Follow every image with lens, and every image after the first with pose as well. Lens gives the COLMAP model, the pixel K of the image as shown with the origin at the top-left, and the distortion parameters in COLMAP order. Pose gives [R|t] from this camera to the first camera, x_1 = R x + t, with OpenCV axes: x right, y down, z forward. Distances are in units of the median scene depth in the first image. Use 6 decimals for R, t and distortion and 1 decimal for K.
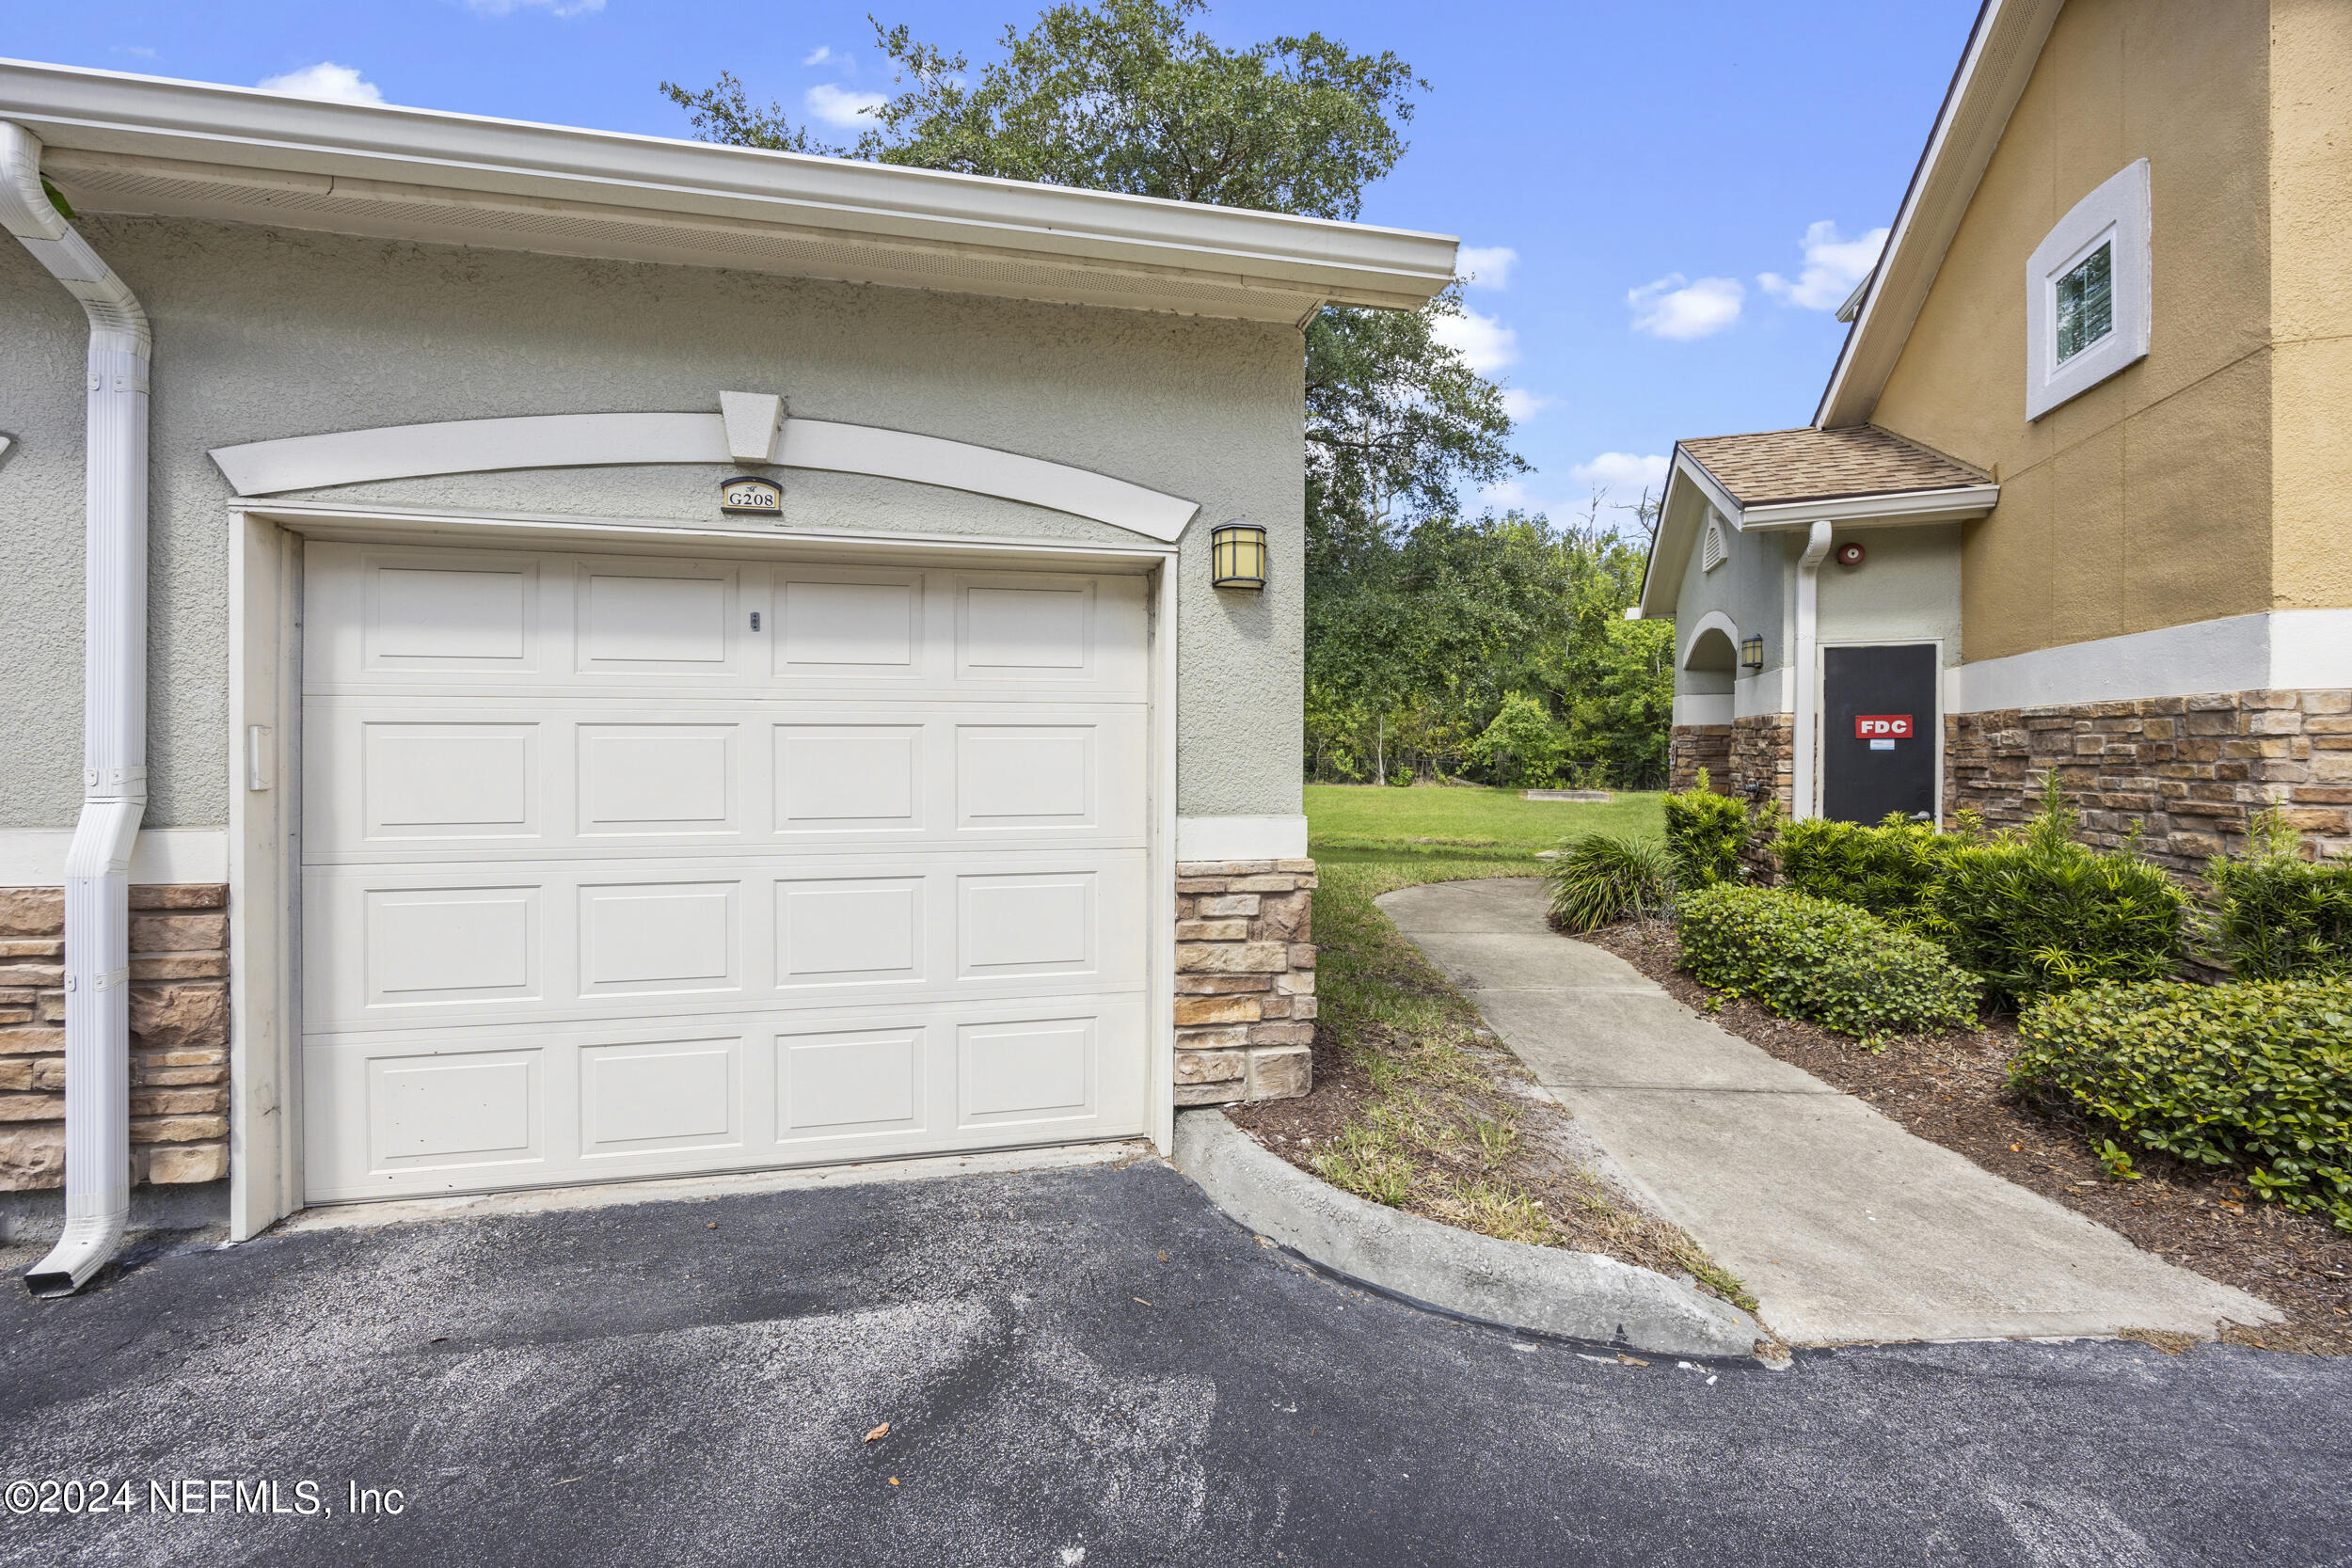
lens RADIAL K [[861.5, 0, 1176.0], [0, 861.5, 784.0], [0, 0, 1]] dist [-0.014817, -0.000018]
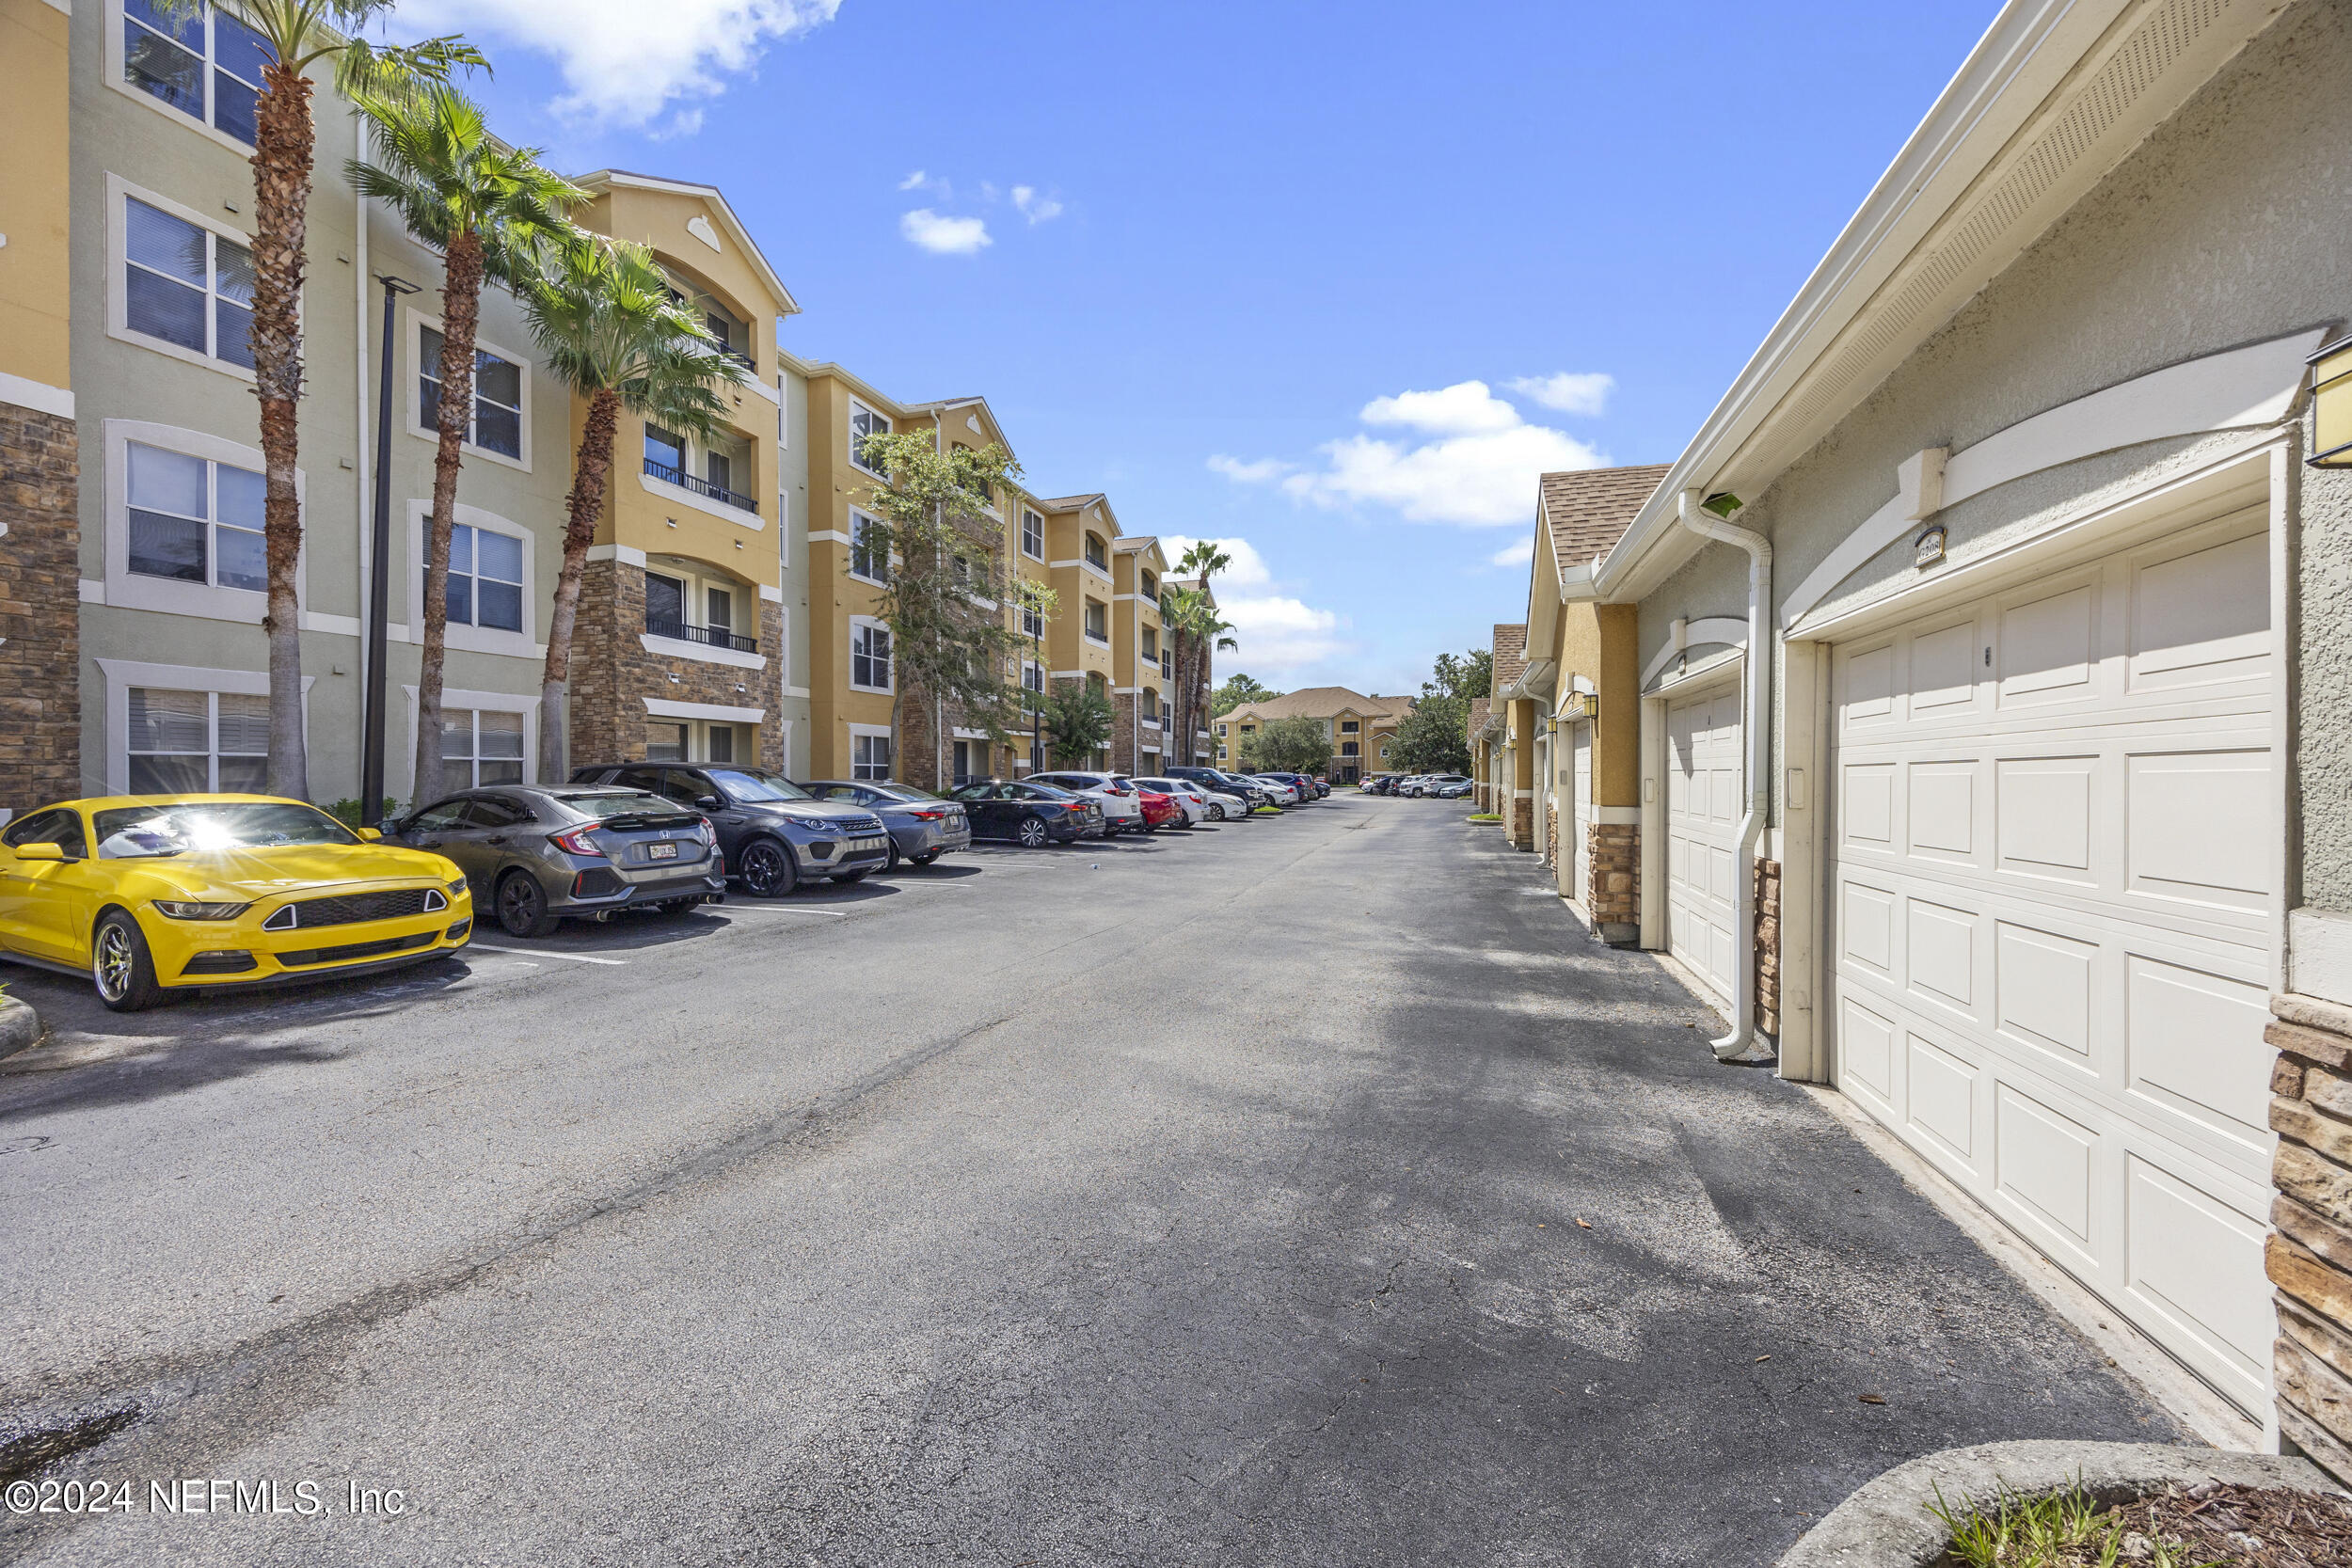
lens RADIAL K [[861.5, 0, 1176.0], [0, 861.5, 784.0], [0, 0, 1]] dist [-0.014817, -0.000018]
pose [[-0.472426, 0.004786, -0.881357, 1.017528], [-0.024133, 0.999540, 0.018363, -0.043637], [0.881040, 0.029945, -0.472093, 0.773860]]
